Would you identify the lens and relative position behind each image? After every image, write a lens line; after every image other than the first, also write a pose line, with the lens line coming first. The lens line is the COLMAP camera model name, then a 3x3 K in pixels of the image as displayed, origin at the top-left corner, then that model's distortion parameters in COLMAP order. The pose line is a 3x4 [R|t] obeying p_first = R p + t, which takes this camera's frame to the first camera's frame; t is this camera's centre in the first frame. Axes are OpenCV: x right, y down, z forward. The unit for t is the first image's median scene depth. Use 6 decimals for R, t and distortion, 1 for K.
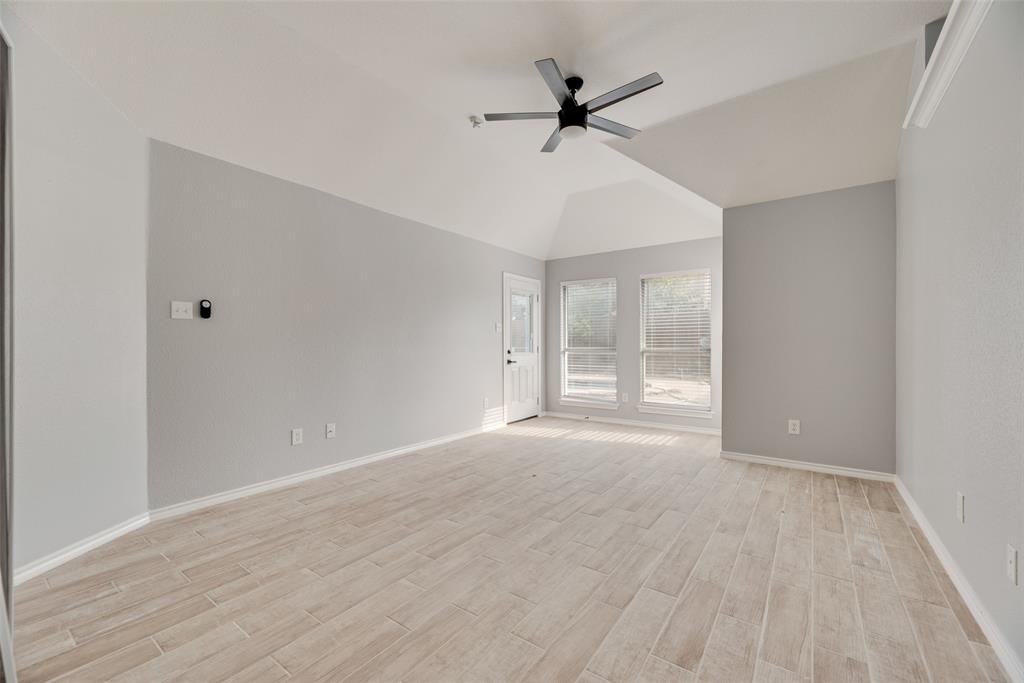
lens RADIAL K [[407.2, 0, 512.1], [0, 407.2, 345.7], [0, 0, 1]] dist [-0.003929, -0.000406]
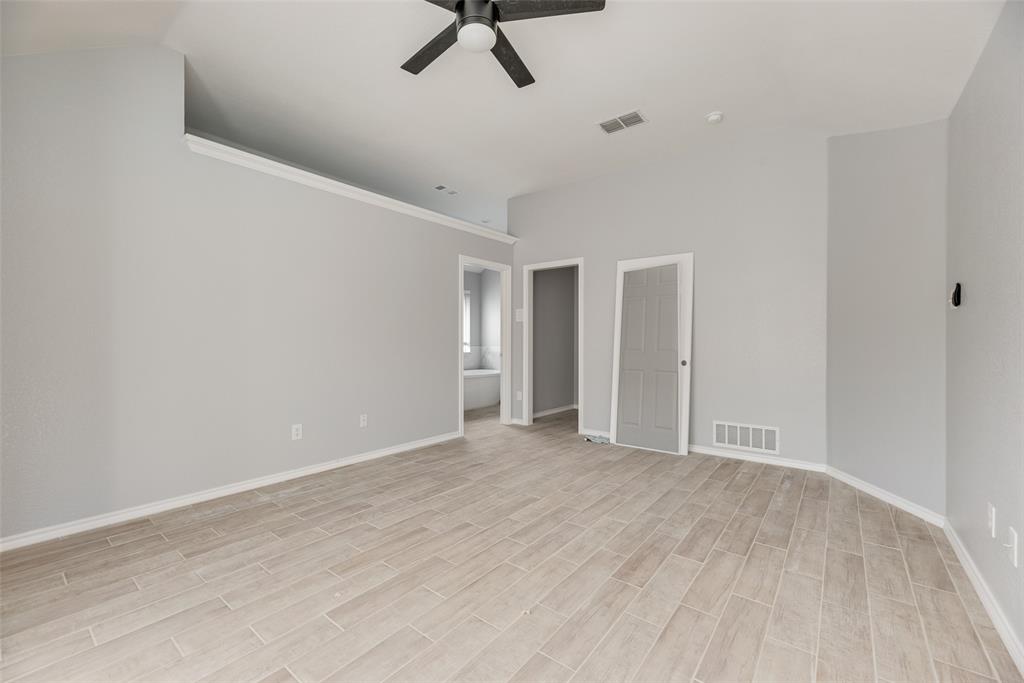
lens RADIAL K [[407.2, 0, 511.9], [0, 407.2, 341.4], [0, 0, 1]] dist [-0.003929, -0.000406]
pose [[-0.999146, 0.000190, 0.041307, 0.077060], [0.000195, 1.000000, 0.000110, 0.000423], [-0.041307, 0.000118, -0.999146, 2.205828]]
